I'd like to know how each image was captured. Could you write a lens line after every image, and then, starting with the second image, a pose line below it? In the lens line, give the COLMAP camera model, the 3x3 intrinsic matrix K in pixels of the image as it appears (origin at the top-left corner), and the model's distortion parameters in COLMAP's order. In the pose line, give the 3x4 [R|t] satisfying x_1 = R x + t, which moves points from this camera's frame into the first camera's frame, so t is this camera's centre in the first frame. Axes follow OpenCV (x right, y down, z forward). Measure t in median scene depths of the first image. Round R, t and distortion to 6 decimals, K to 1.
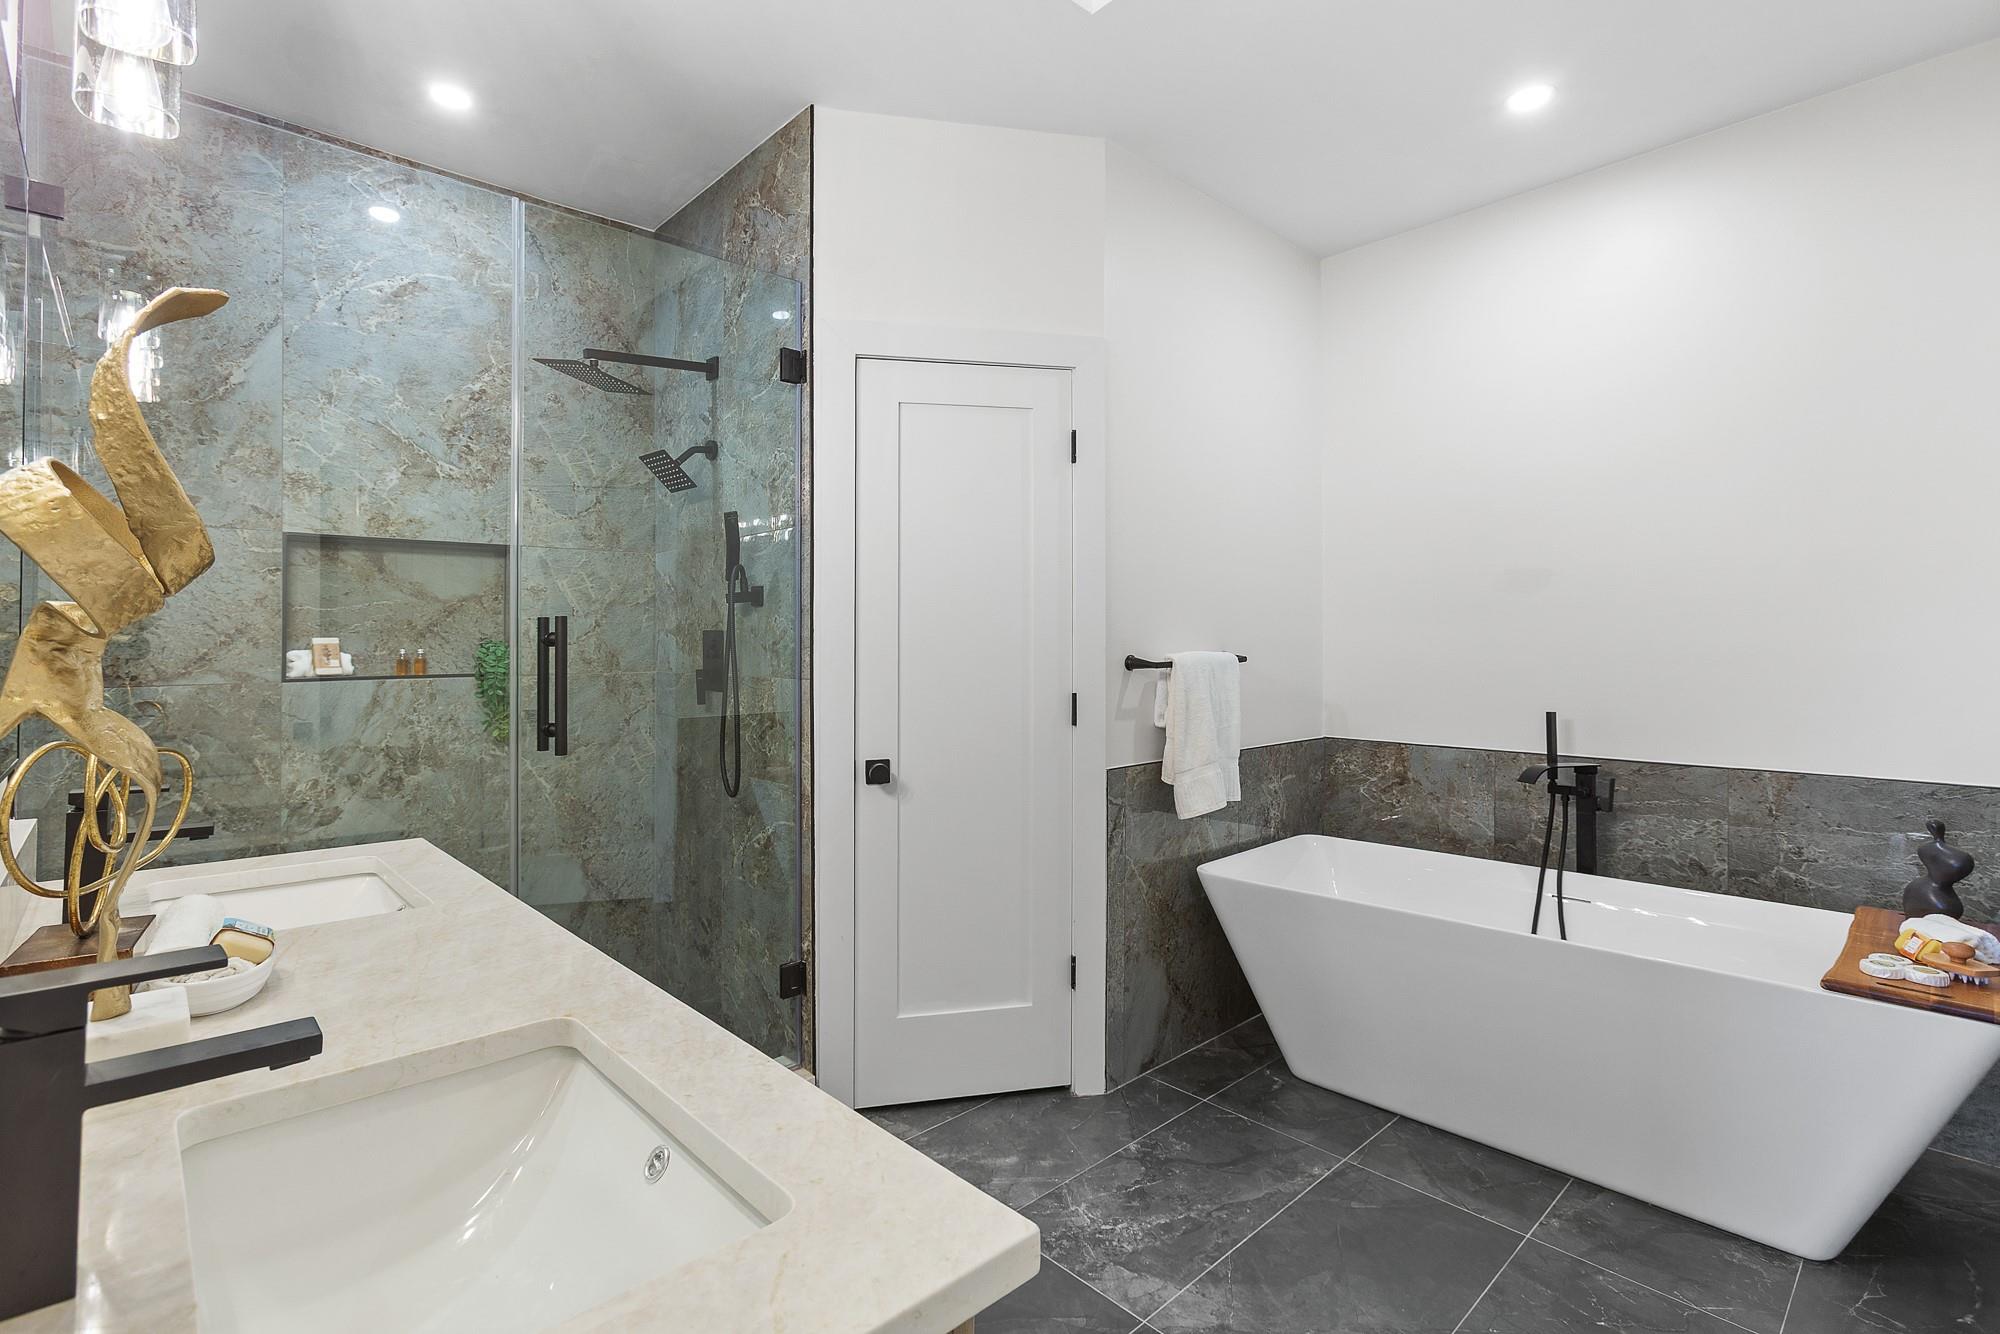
lens RADIAL K [[922.9, 0, 993.8], [0, 922.9, 643.5], [0, 0, 1]] dist [-0.003057, 0.000481]
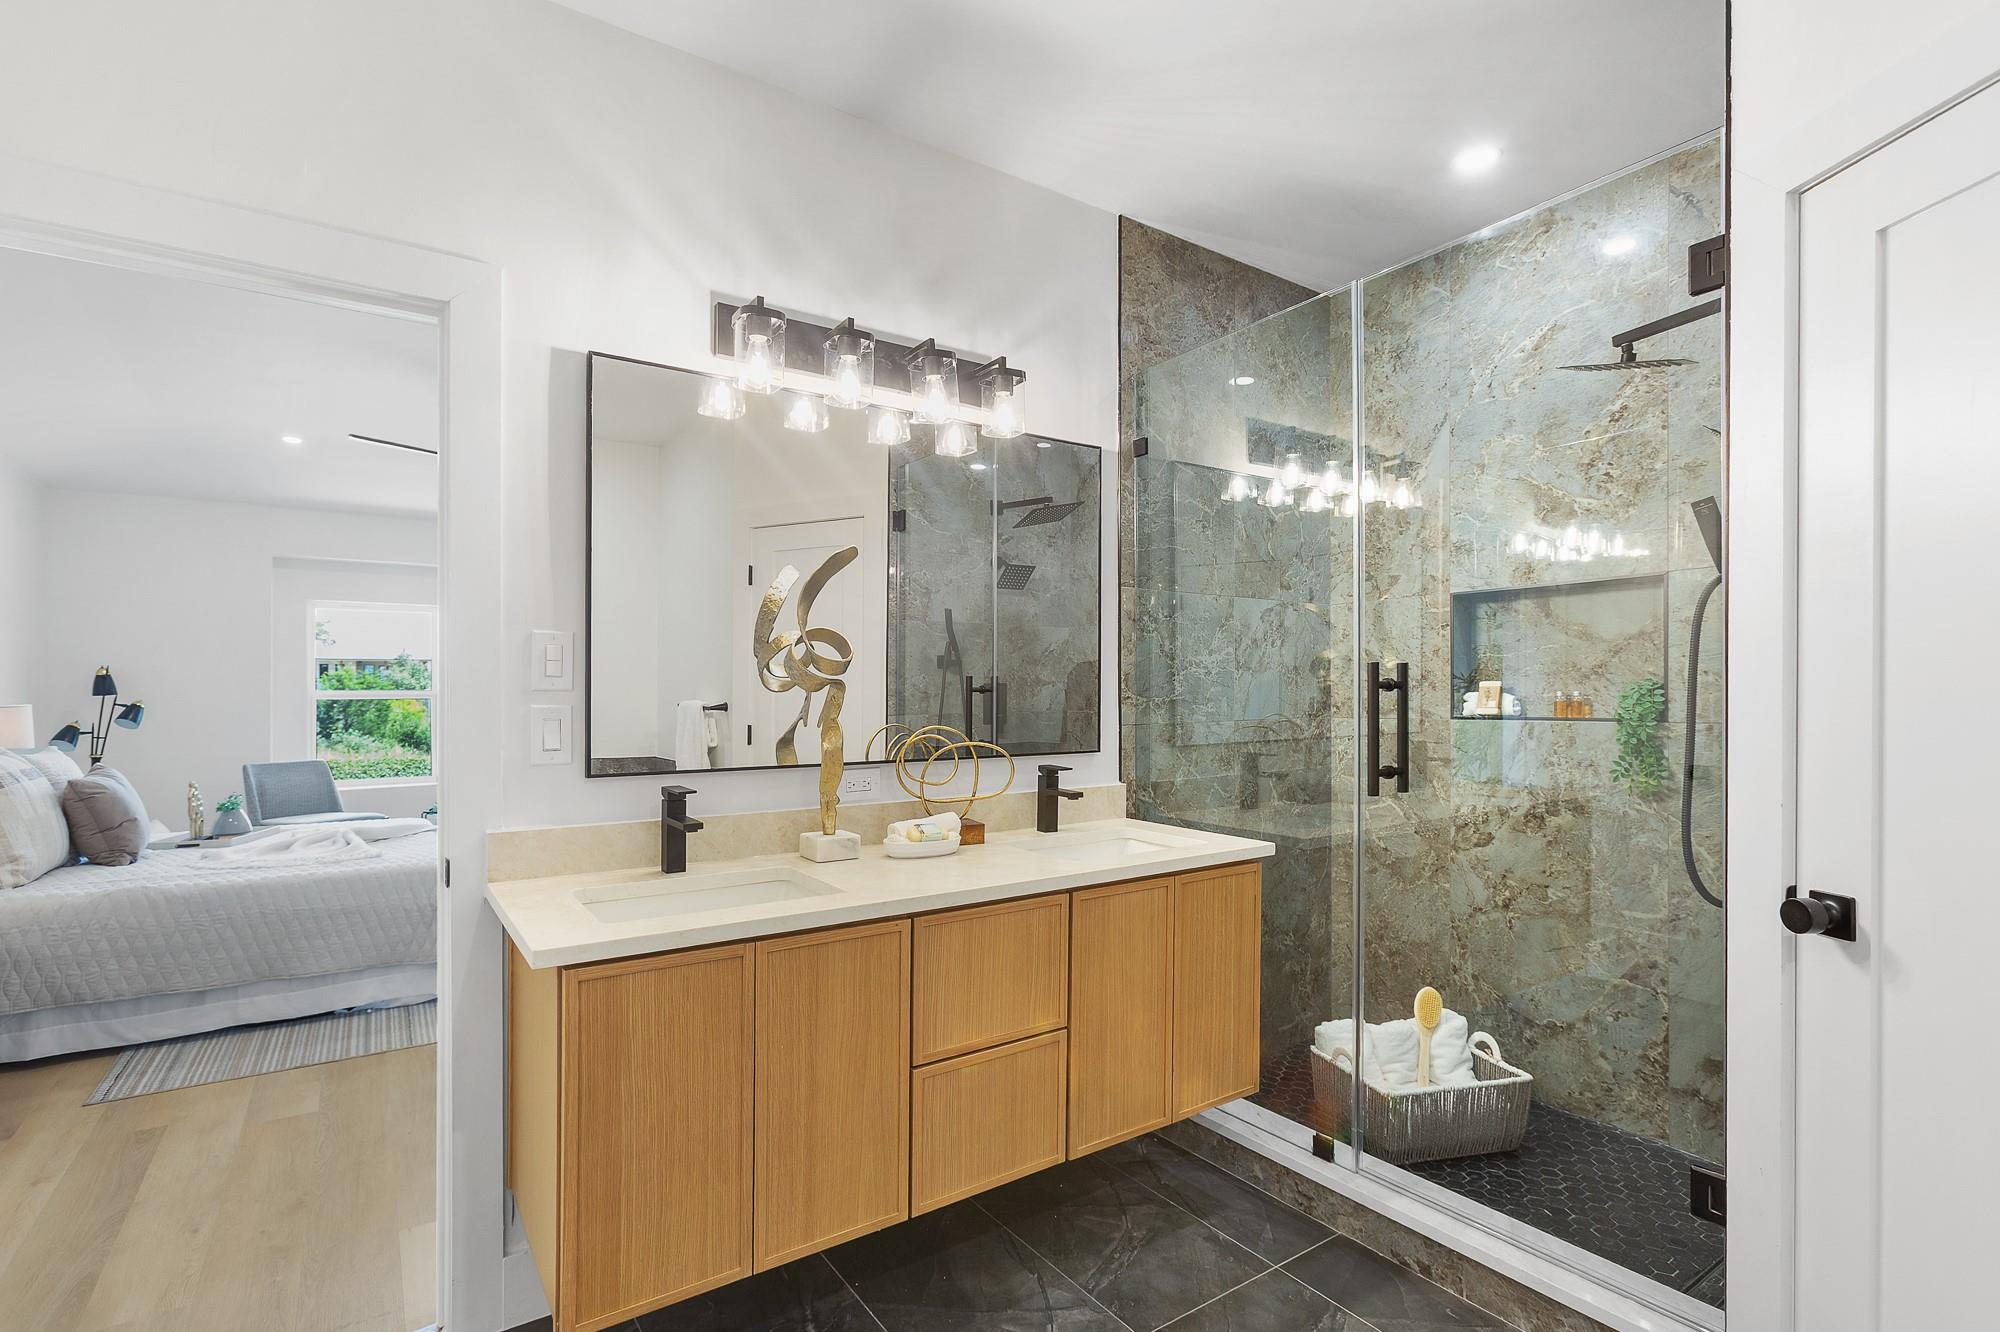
lens RADIAL K [[931.2, 0, 962.4], [0, 931.2, 683.7], [0, 0, 1]] dist [-0.000226, 0.000205]
pose [[-0.165018, -0.005019, -0.986278, 0.491564], [0.008114, 0.999946, -0.006446, -0.001194], [0.986257, -0.009066, -0.164968, 0.543786]]
